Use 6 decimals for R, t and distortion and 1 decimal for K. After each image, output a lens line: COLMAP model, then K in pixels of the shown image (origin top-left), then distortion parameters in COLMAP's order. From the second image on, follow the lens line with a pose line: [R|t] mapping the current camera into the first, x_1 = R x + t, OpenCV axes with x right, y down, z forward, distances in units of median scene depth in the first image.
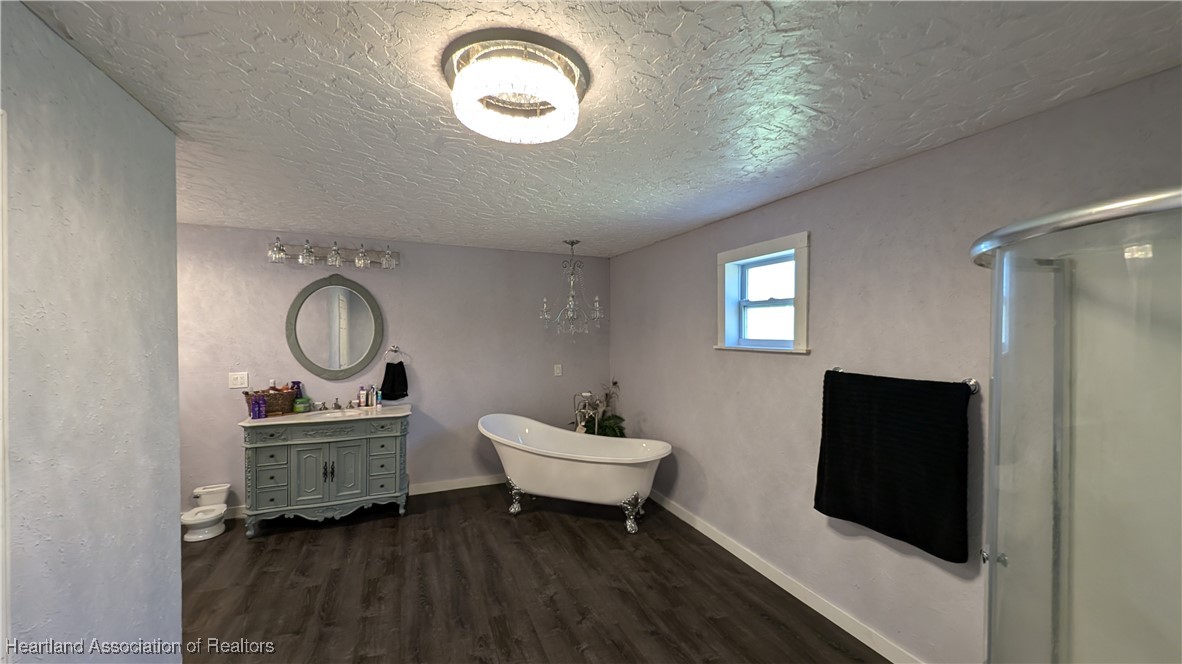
lens RADIAL K [[438.2, 0, 589.3], [0, 438.2, 334.4], [0, 0, 1]] dist [-0.002100, -0.000246]
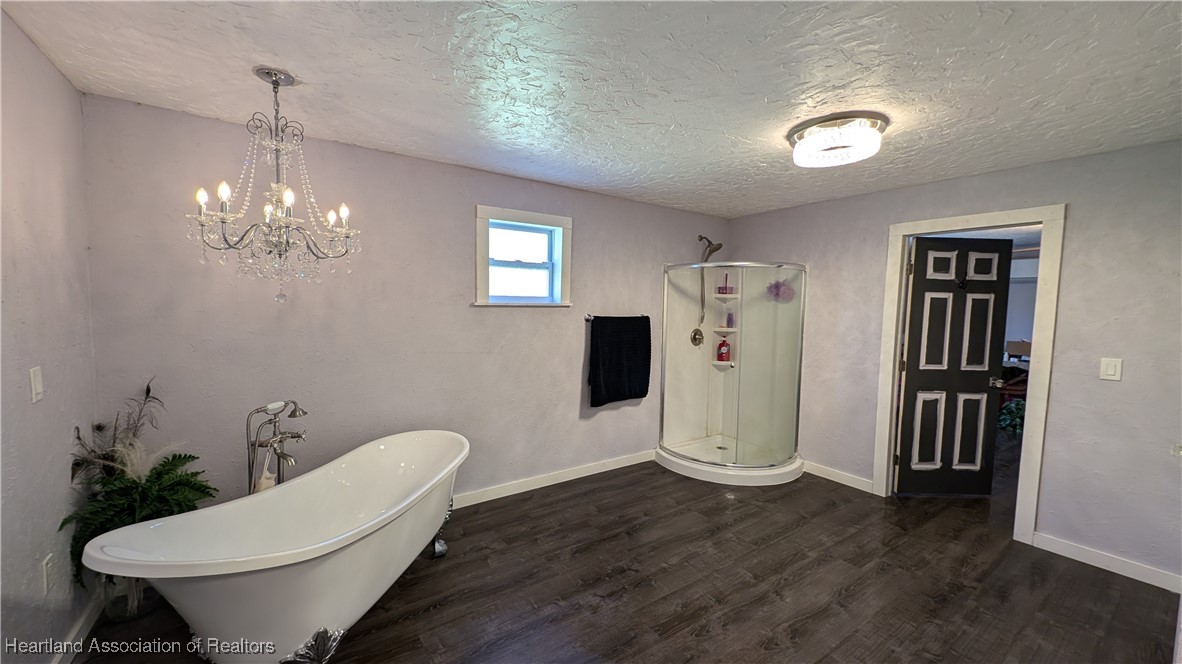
lens RADIAL K [[438.2, 0, 587.7], [0, 438.2, 333.2], [0, 0, 1]] dist [-0.002100, -0.000246]
pose [[-0.200008, -0.074570, 0.976952, -0.829771], [-0.006579, 0.997179, 0.074767, 0.023545], [-0.979772, 0.008527, -0.199935, 1.135582]]
